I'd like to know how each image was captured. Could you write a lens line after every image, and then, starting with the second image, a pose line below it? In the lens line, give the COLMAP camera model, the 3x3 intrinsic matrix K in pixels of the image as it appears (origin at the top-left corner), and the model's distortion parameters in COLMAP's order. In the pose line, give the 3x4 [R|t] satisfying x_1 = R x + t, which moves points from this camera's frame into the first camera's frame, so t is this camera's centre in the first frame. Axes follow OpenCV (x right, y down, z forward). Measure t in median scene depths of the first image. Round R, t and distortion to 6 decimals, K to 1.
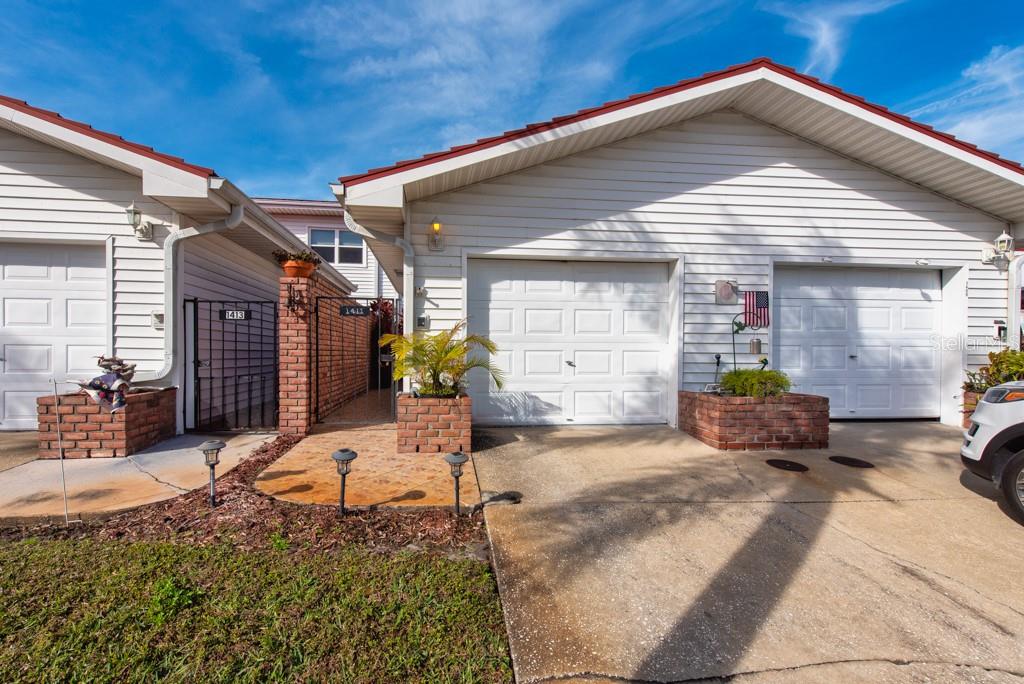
lens RADIAL K [[380.4, 0, 461.0], [0, 380.4, 352.4], [0, 0, 1]] dist [0.011665, -0.000556]
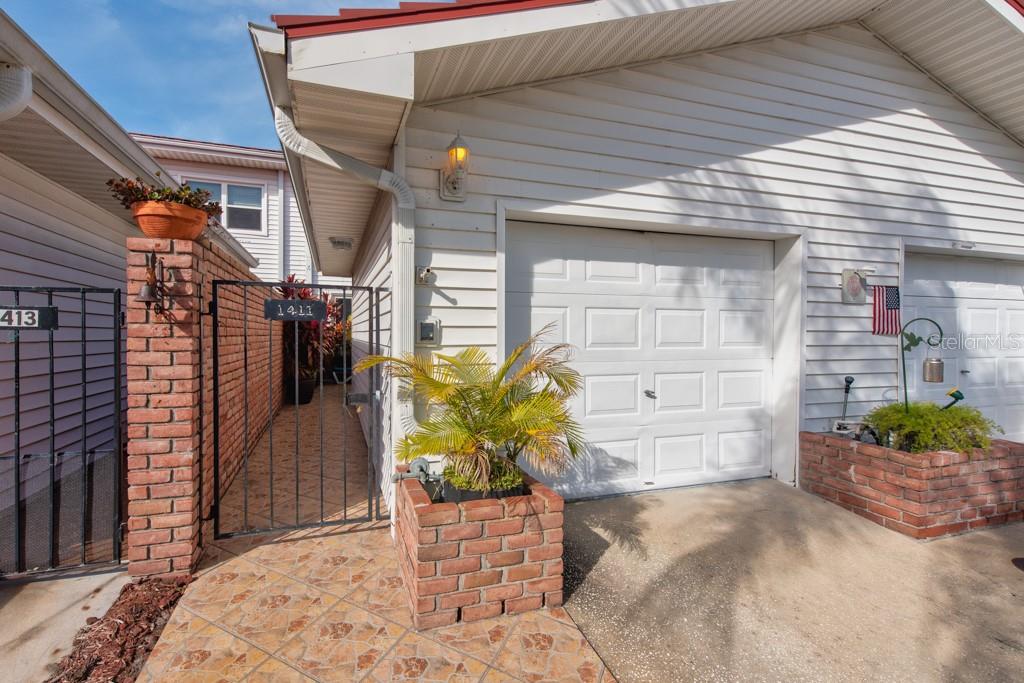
lens RADIAL K [[412.8, 0, 449.4], [0, 412.8, 338.4], [0, 0, 1]] dist [0.012309, -0.000812]
pose [[0.981254, -0.005631, 0.192638, -0.183932], [0.004492, 0.999970, 0.006347, -0.073608], [-0.192667, -0.005363, 0.981249, 0.416064]]
